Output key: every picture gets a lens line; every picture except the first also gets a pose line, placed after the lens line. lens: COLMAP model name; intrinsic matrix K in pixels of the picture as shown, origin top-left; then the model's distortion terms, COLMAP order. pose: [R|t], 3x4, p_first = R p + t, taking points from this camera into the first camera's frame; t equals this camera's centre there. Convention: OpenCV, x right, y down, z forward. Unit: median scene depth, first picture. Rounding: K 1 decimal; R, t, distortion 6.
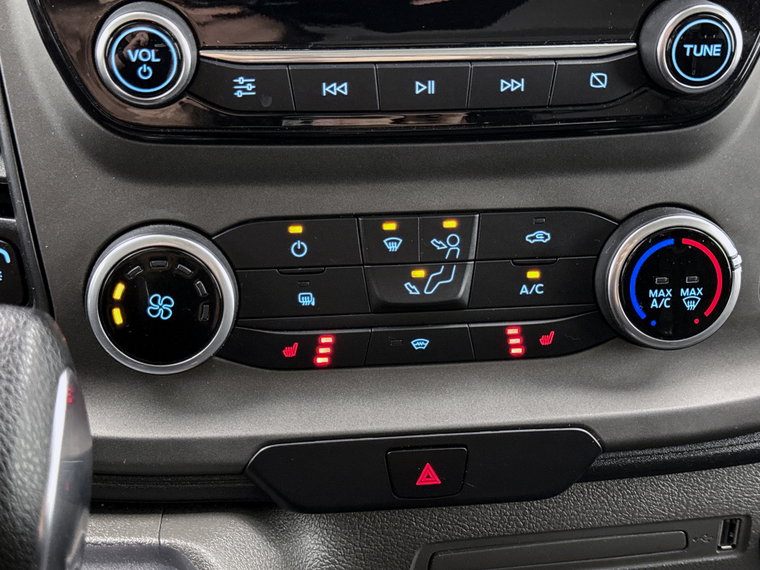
lens RADIAL K [[1085.5, 0, 382.2], [0, 1085.5, 293.6], [0, 0, 1]] dist [0.096474, 0.000000]
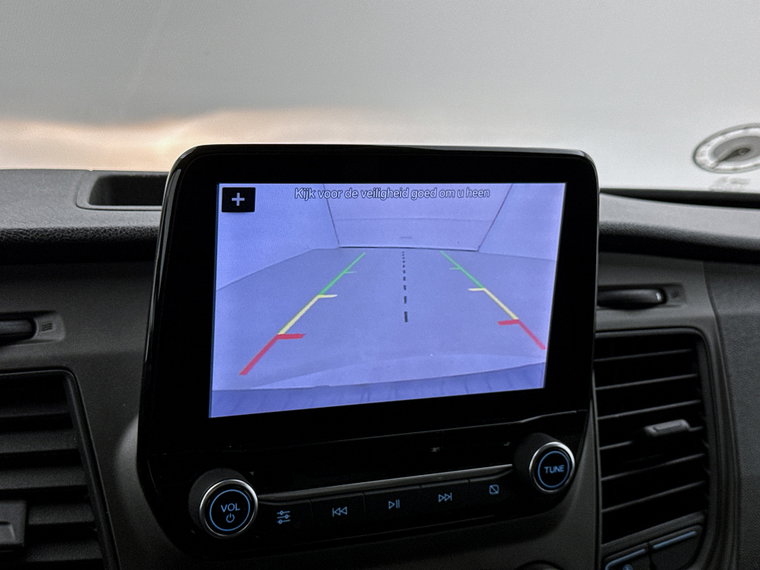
lens RADIAL K [[1108.5, 0, 382.0], [0, 1108.5, 280.2], [0, 0, 1]] dist [0.105393, 0.000000]
pose [[0.951023, -0.022476, 0.308303, -0.447850], [0.094411, 0.970817, -0.220458, -0.150094], [-0.294350, 0.238767, 0.925391, -0.514530]]
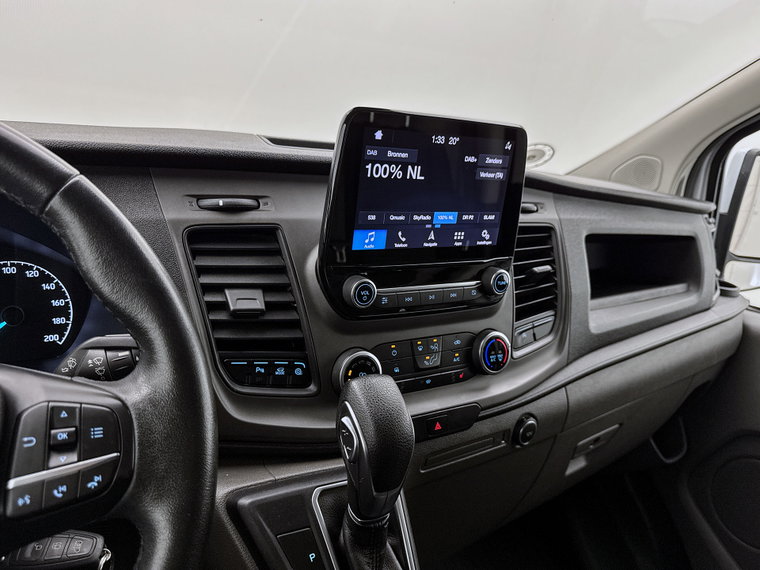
lens RADIAL K [[581.7, 0, 375.1], [0, 581.7, 285.2], [0, 0, 1]] dist [0.053975, -0.072388]
pose [[0.898450, -0.042473, 0.437017, -0.831599], [0.114378, 0.983586, -0.139554, -0.007736], [-0.423916, 0.175368, 0.888561, -0.423896]]
